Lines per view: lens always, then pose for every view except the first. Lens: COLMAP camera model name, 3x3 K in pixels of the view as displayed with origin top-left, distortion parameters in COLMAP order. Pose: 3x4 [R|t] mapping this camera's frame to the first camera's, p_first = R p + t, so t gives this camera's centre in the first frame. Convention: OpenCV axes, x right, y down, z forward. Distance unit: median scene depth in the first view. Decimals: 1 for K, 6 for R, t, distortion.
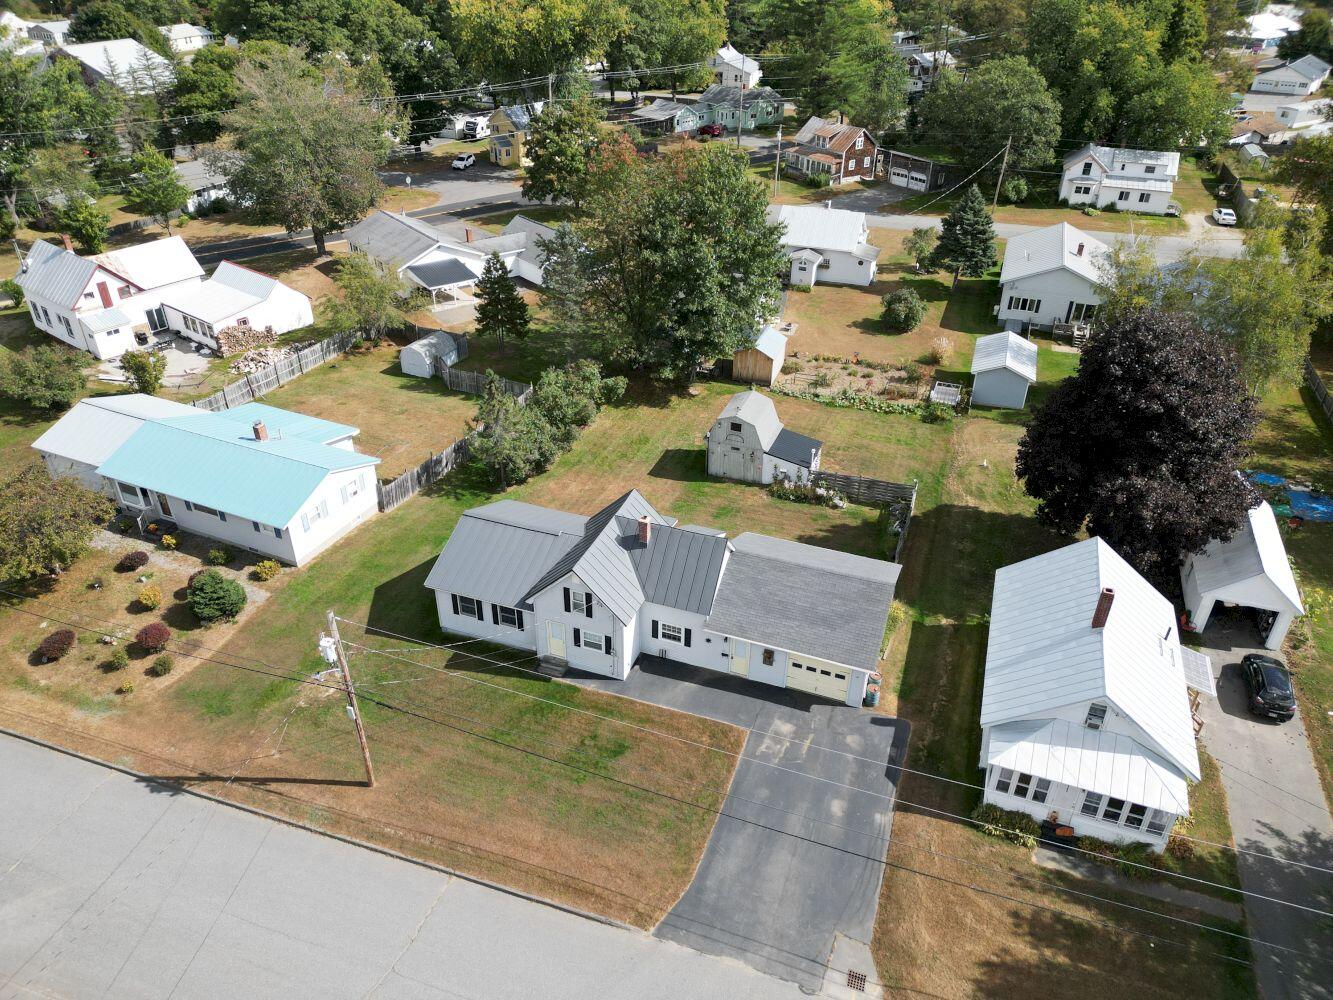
lens RADIAL K [[931.2, 0, 667.5], [0, 931.2, 495.6], [0, 0, 1]] dist [0.074262, -0.072331]
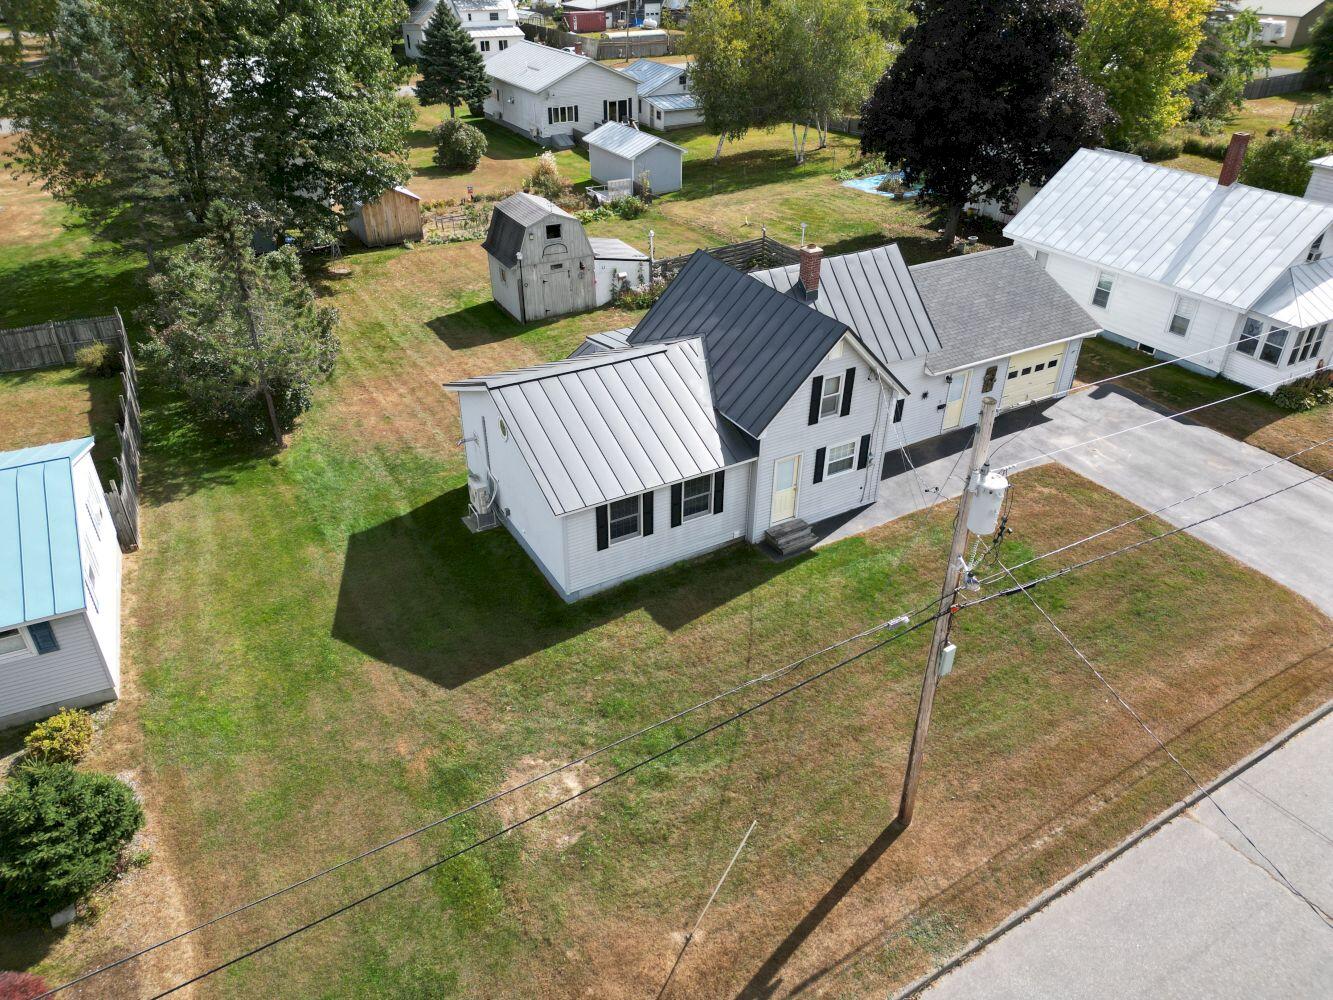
lens RADIAL K [[931.2, 0, 667.5], [0, 931.2, 495.6], [0, 0, 1]] dist [0.074262, -0.072331]
pose [[0.642934, -0.410349, 0.646723, -0.519944], [0.406419, 0.898472, 0.166047, 0.027998], [-0.649199, 0.156083, 0.744432, 0.578320]]
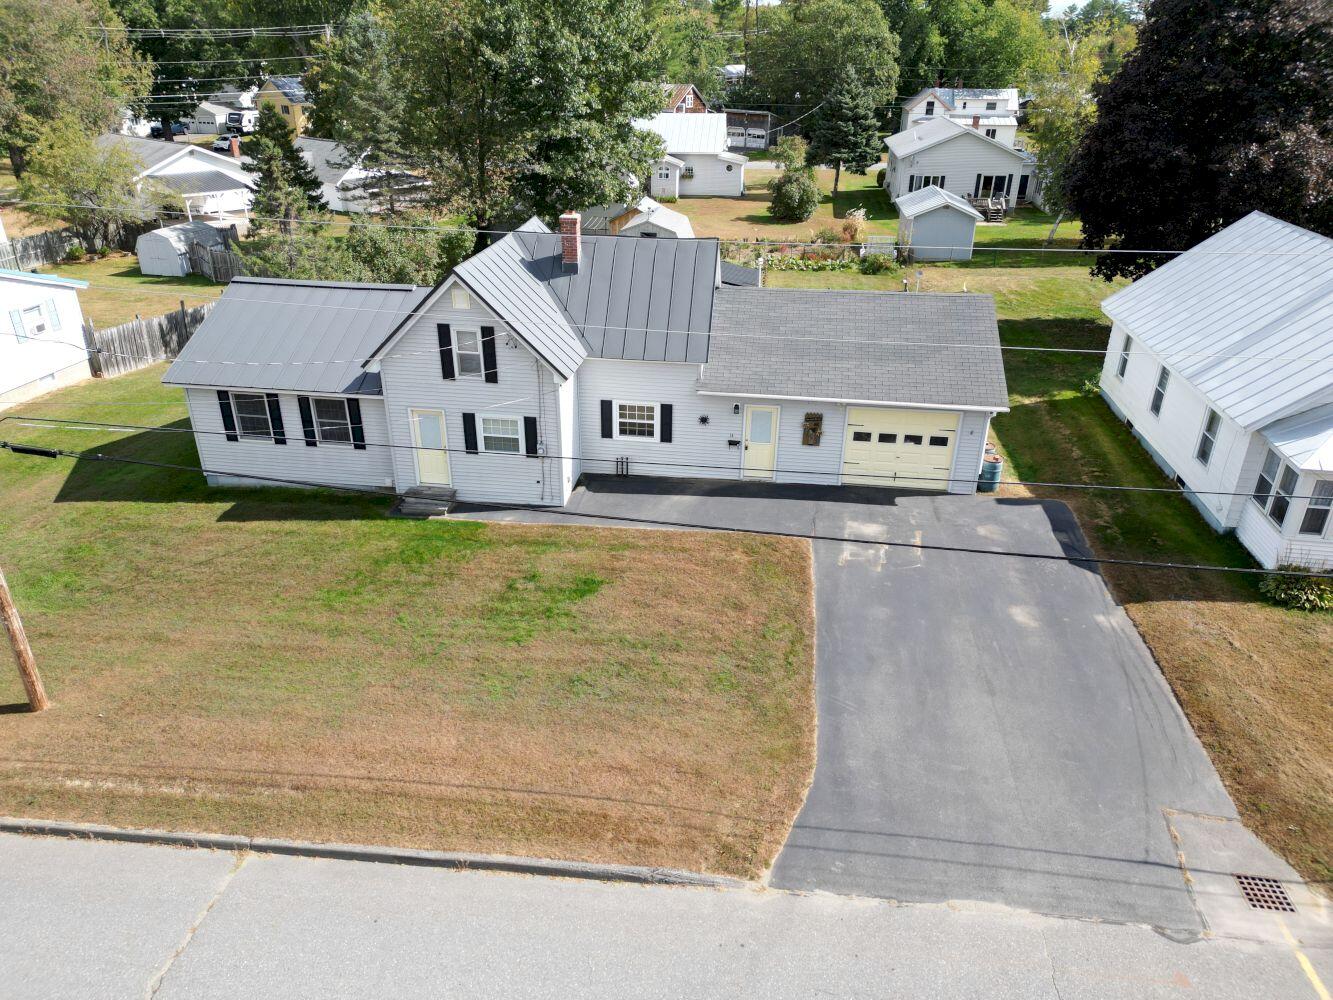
lens RADIAL K [[931.2, 0, 667.5], [0, 931.2, 495.6], [0, 0, 1]] dist [0.074262, -0.072331]
pose [[0.975974, -0.098572, 0.194315, -0.087826], [0.118150, 0.988738, -0.091858, 0.235260], [-0.183072, 0.112610, 0.976629, 0.419027]]
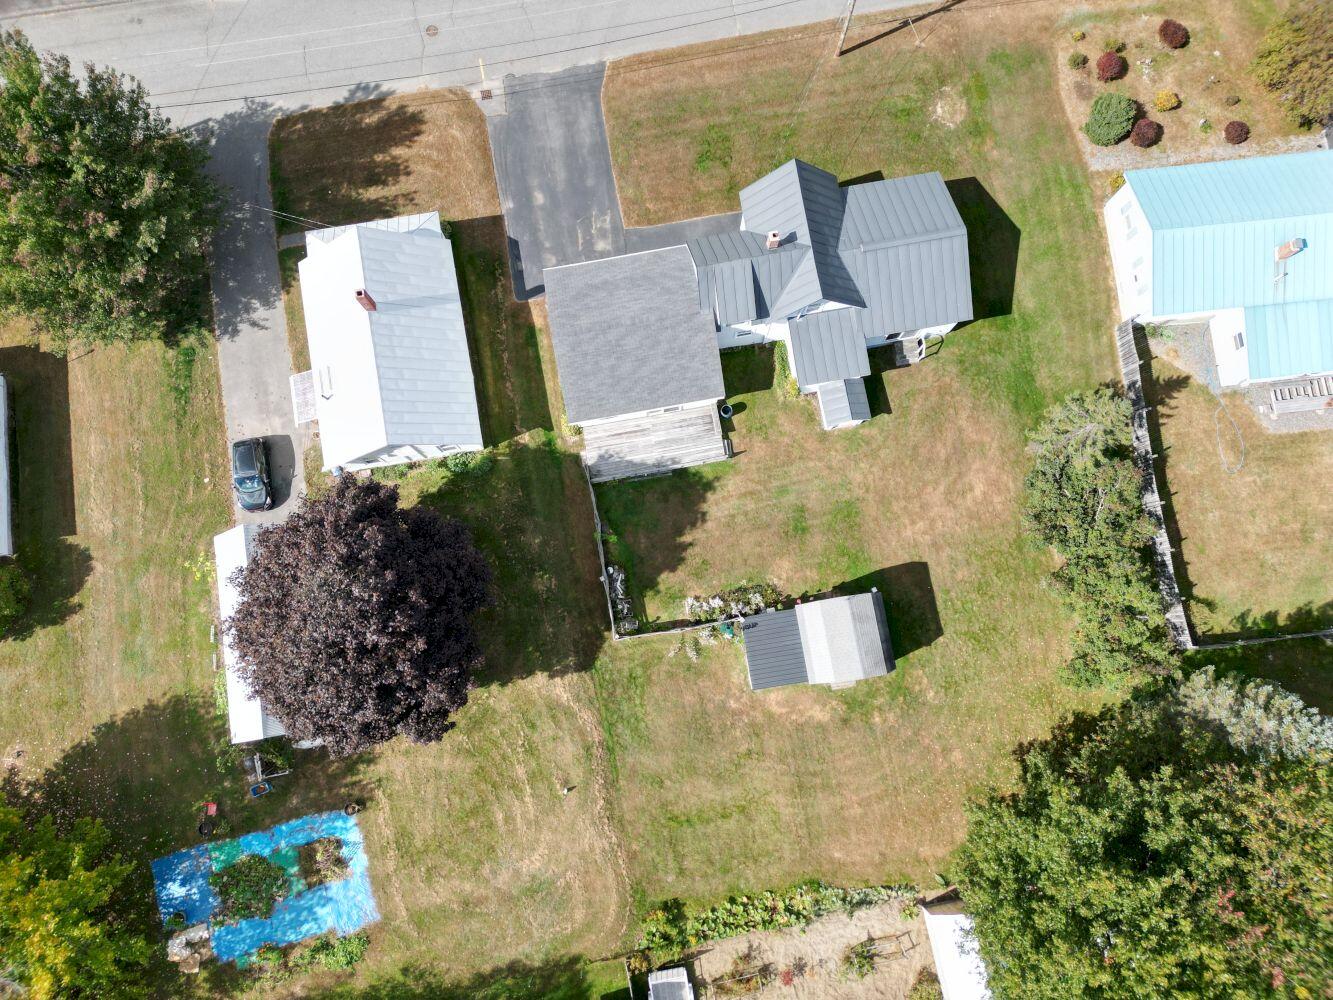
lens RADIAL K [[931.2, 0, 667.5], [0, 931.2, 495.6], [0, 0, 1]] dist [0.074262, -0.072331]
pose [[-0.865214, 0.491759, -0.097860, 0.299173], [-0.278848, -0.309717, 0.909021, -0.908477], [0.416711, 0.813786, 0.405098, 0.709555]]
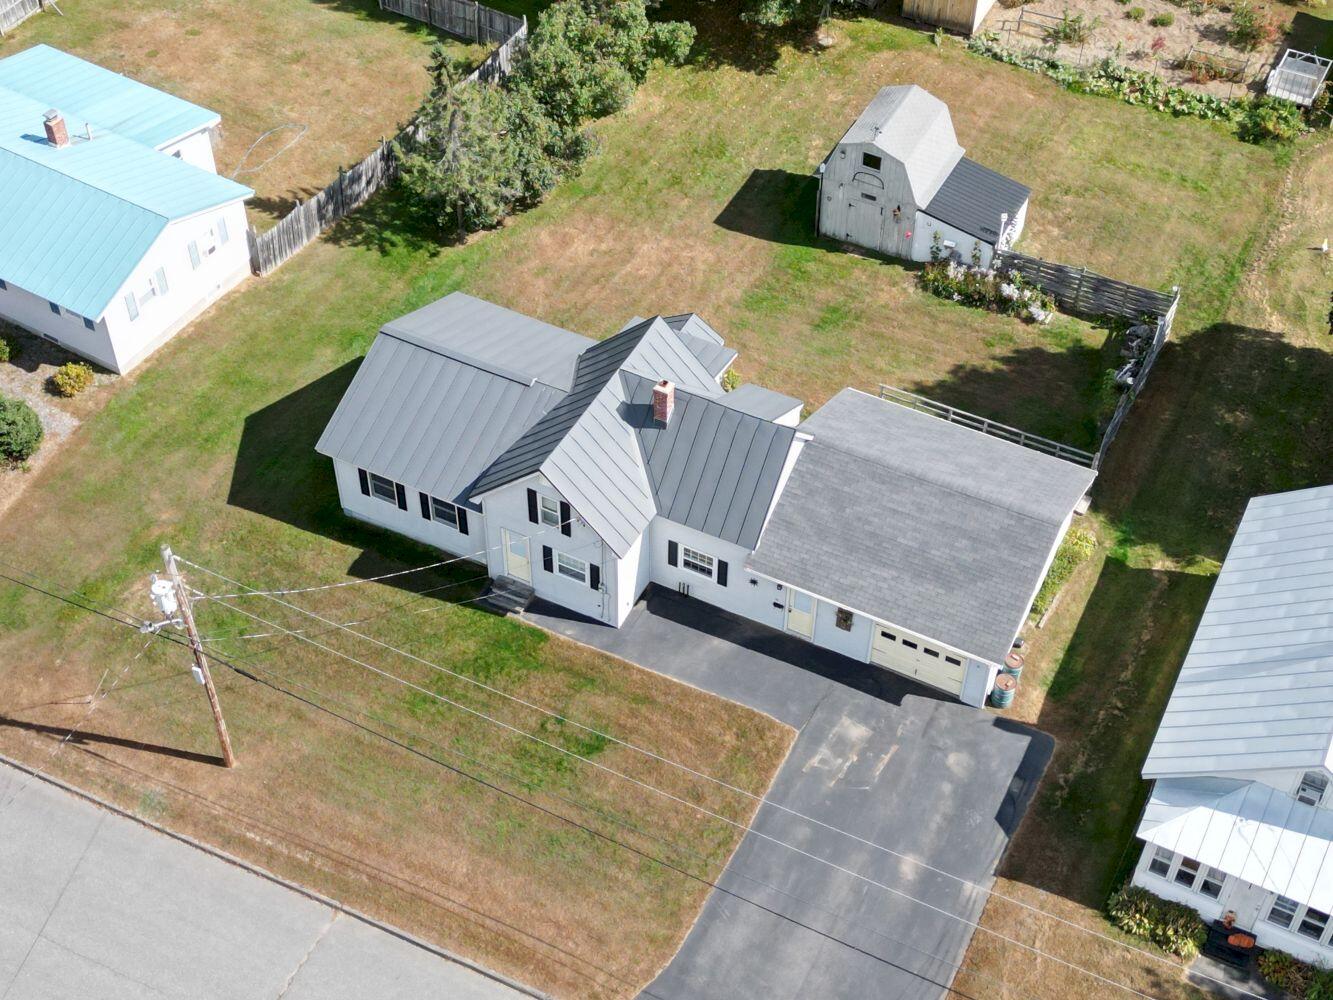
lens RADIAL K [[1847.5, 0, 666.5], [0, 1847.5, 500.0], [0, 0, 1]] dist [0.149596, -0.370321]
pose [[0.992919, 0.083819, -0.084174, 0.080054], [-0.059788, 0.964931, 0.255605, -0.198827], [0.102647, -0.248763, 0.963110, -0.180653]]
